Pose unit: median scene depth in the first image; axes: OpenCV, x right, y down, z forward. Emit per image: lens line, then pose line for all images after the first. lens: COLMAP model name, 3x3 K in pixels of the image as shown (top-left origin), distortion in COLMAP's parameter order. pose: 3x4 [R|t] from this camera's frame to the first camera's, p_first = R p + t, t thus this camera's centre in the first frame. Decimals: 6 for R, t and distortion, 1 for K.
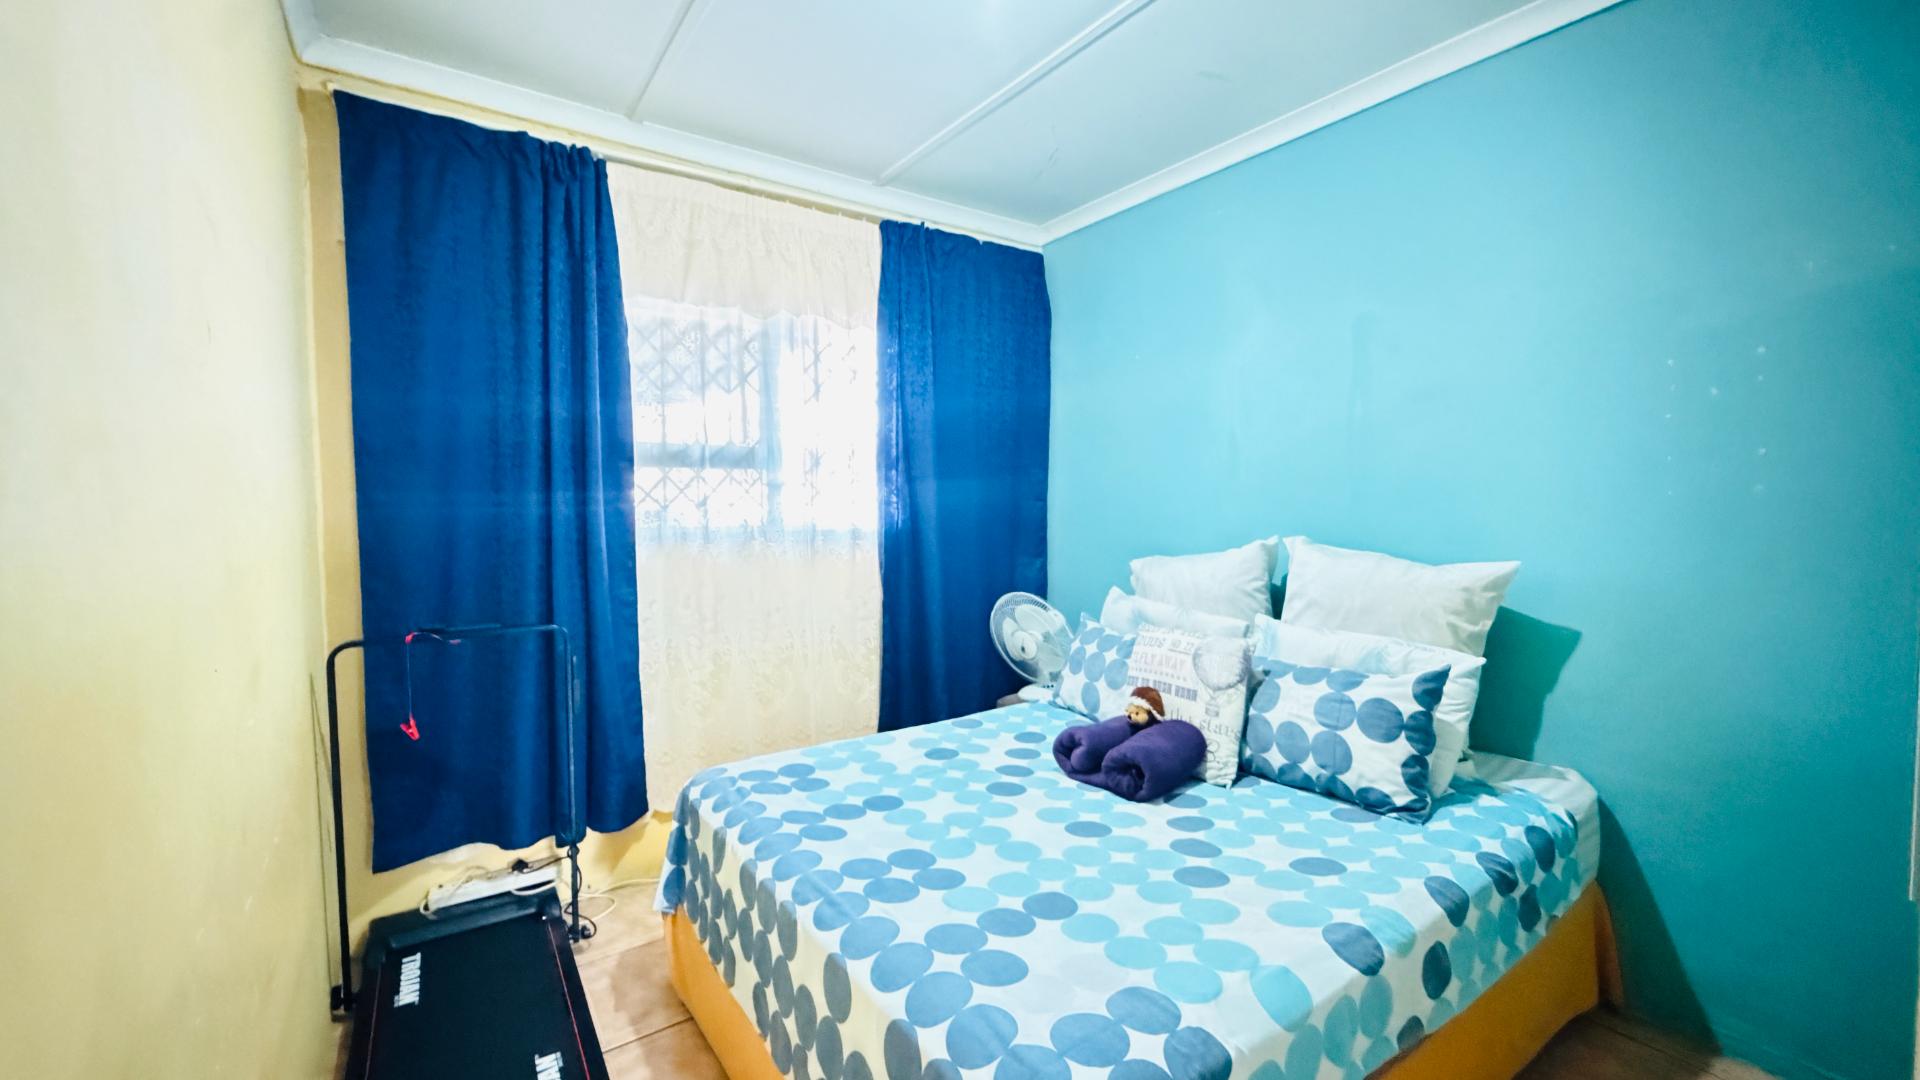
lens RADIAL K [[766.3, 0, 957.8], [0, 766.3, 540.0], [0, 0, 1]] dist [0.000831, -0.000057]
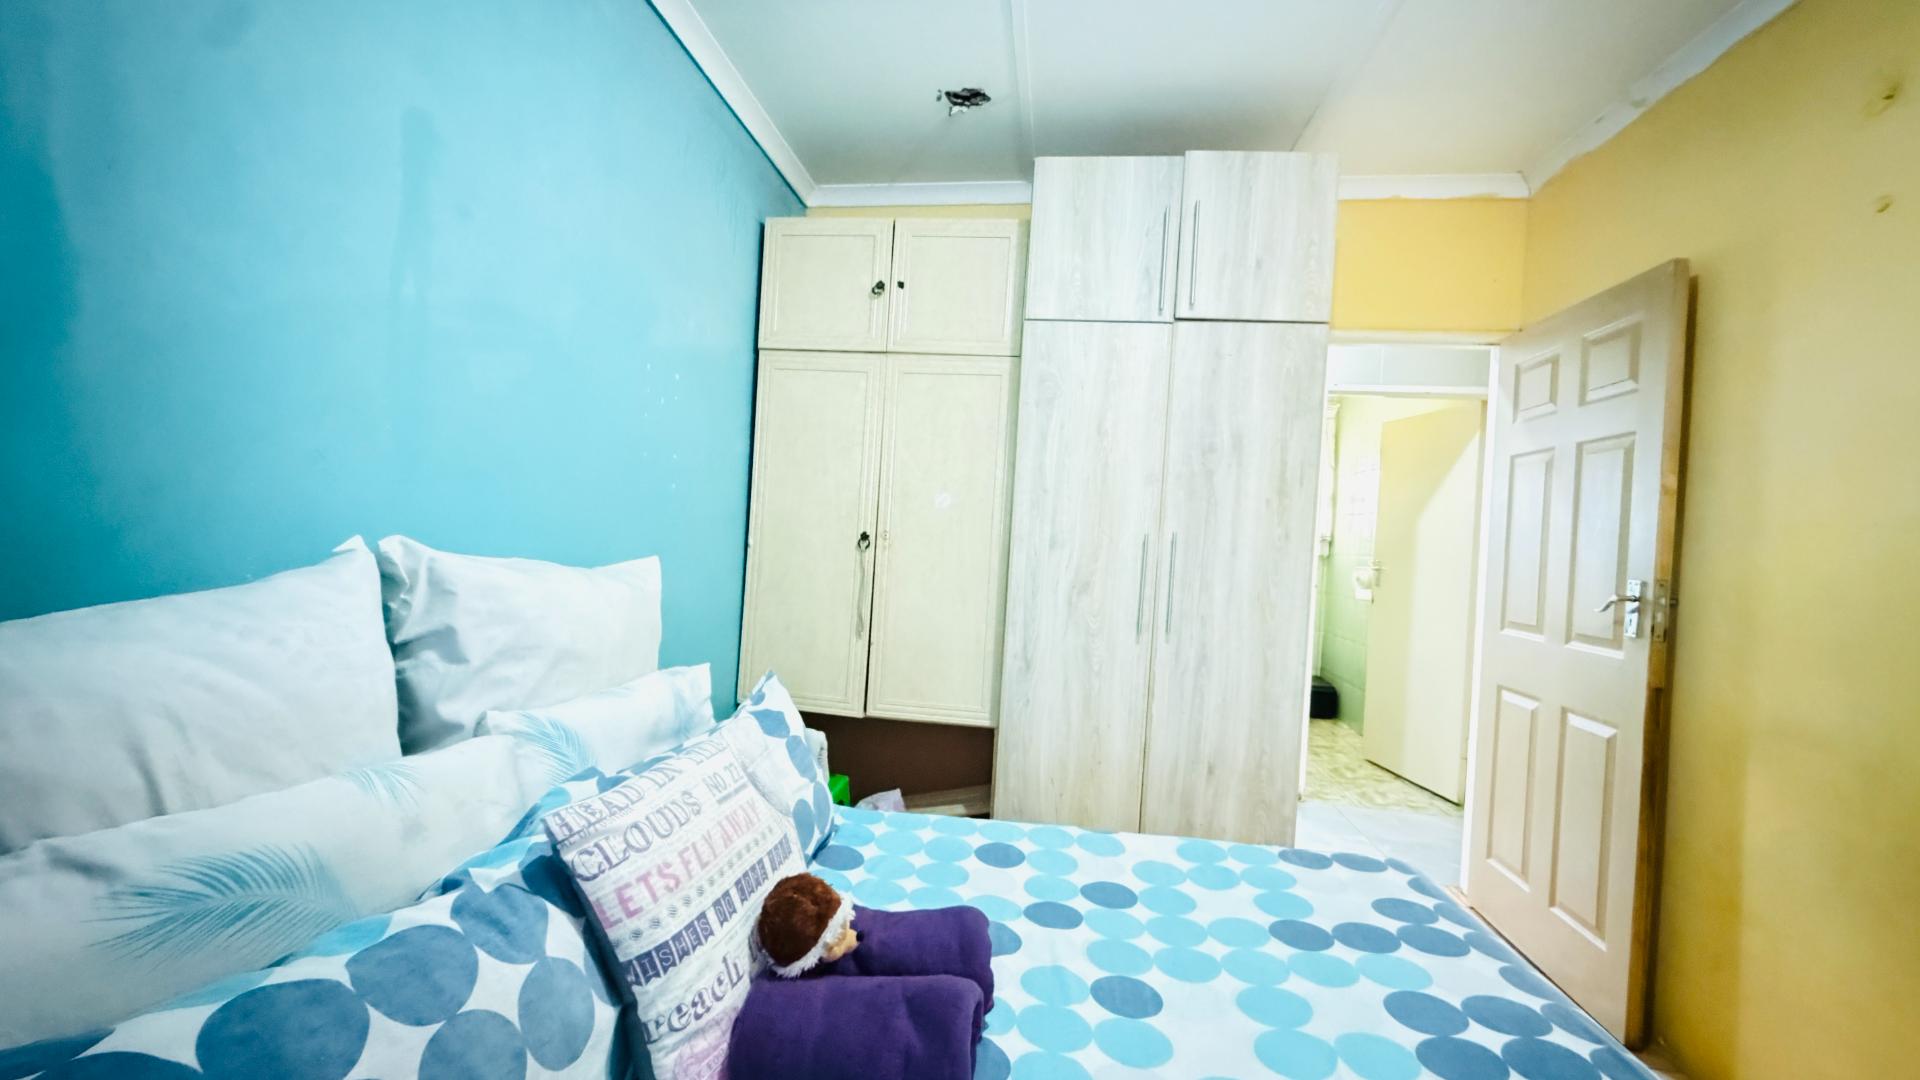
lens RADIAL K [[766.3, 0, 957.8], [0, 766.3, 540.0], [0, 0, 1]] dist [0.000831, -0.000057]
pose [[-0.737383, -0.032951, 0.674671, -0.176412], [-0.008921, 0.999197, 0.039051, -0.038654], [-0.675416, 0.022777, -0.737085, 1.847751]]
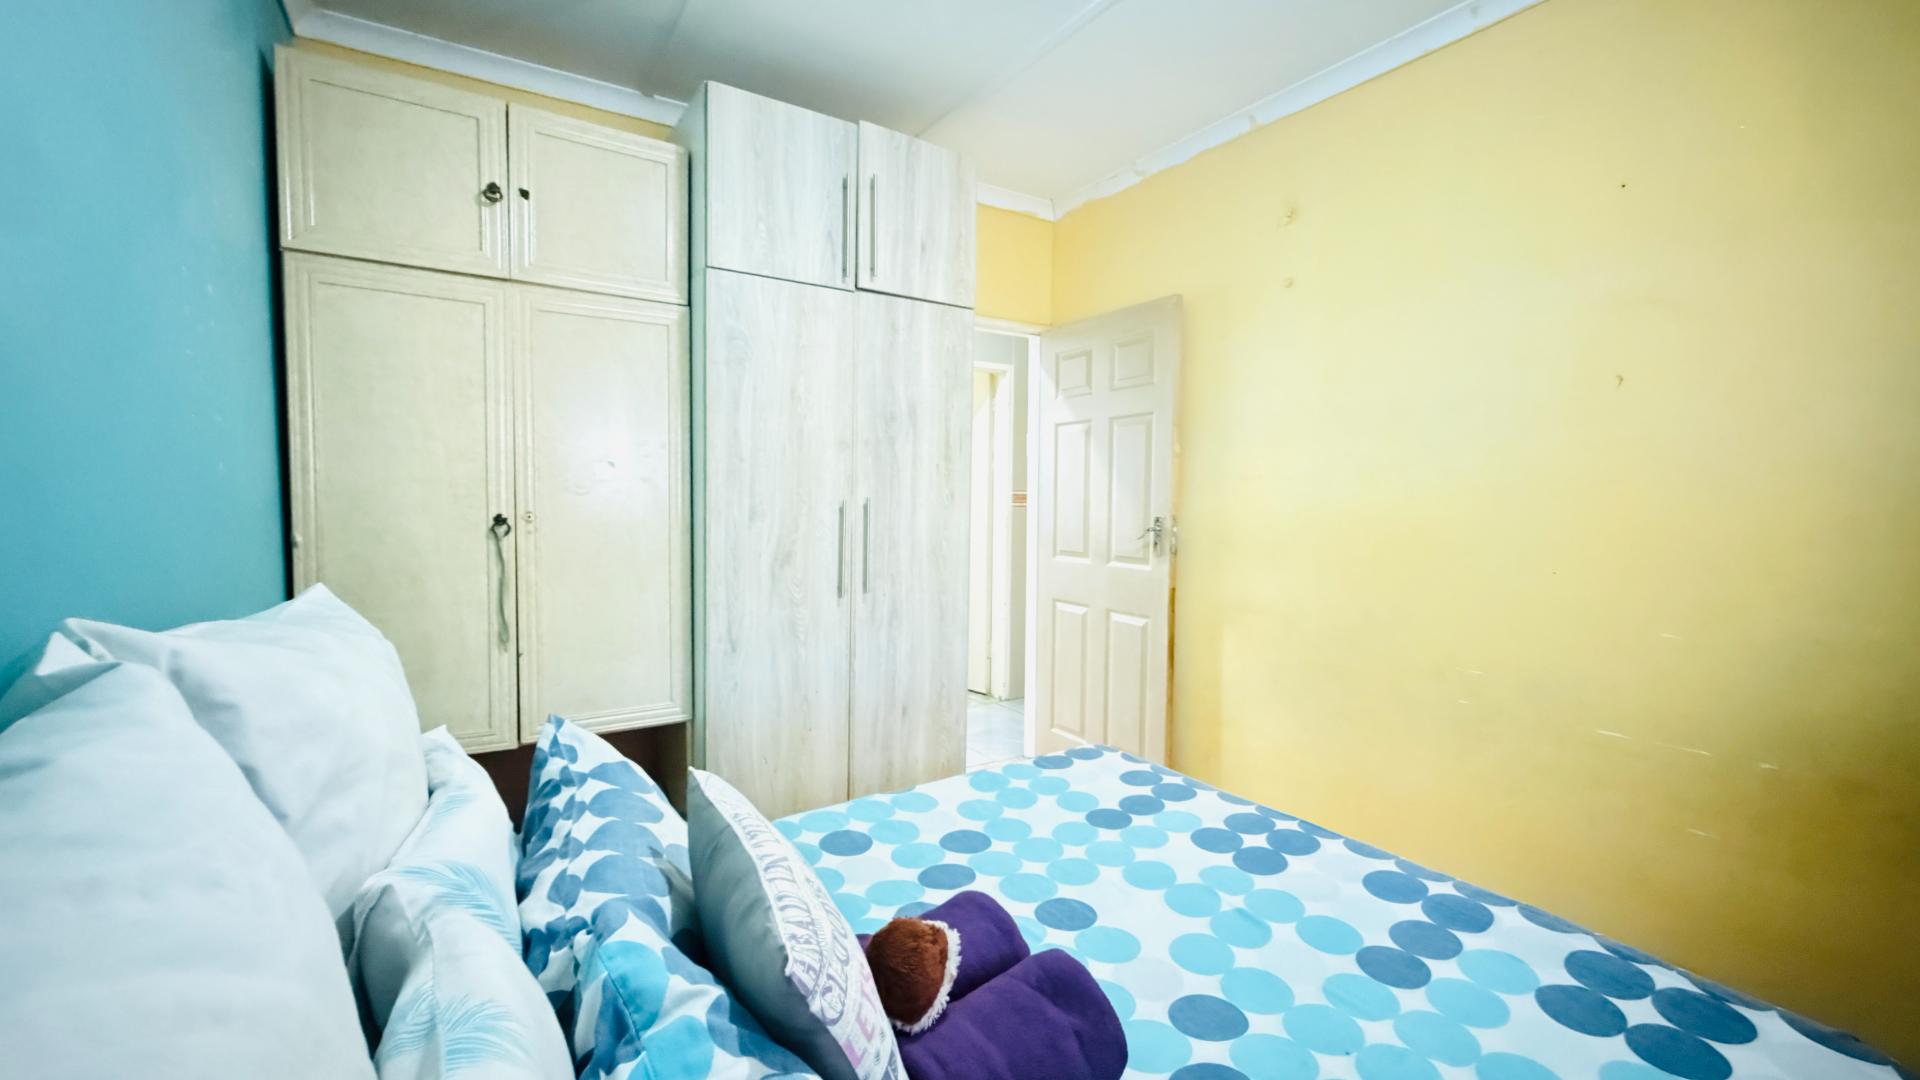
lens RADIAL K [[766.3, 0, 957.8], [0, 766.3, 540.0], [0, 0, 1]] dist [0.000831, -0.000057]
pose [[-0.999341, 0.002083, 0.036236, 0.293636], [0.006121, 0.993725, 0.111685, -0.087520], [-0.035776, 0.111833, -0.993083, 2.020934]]
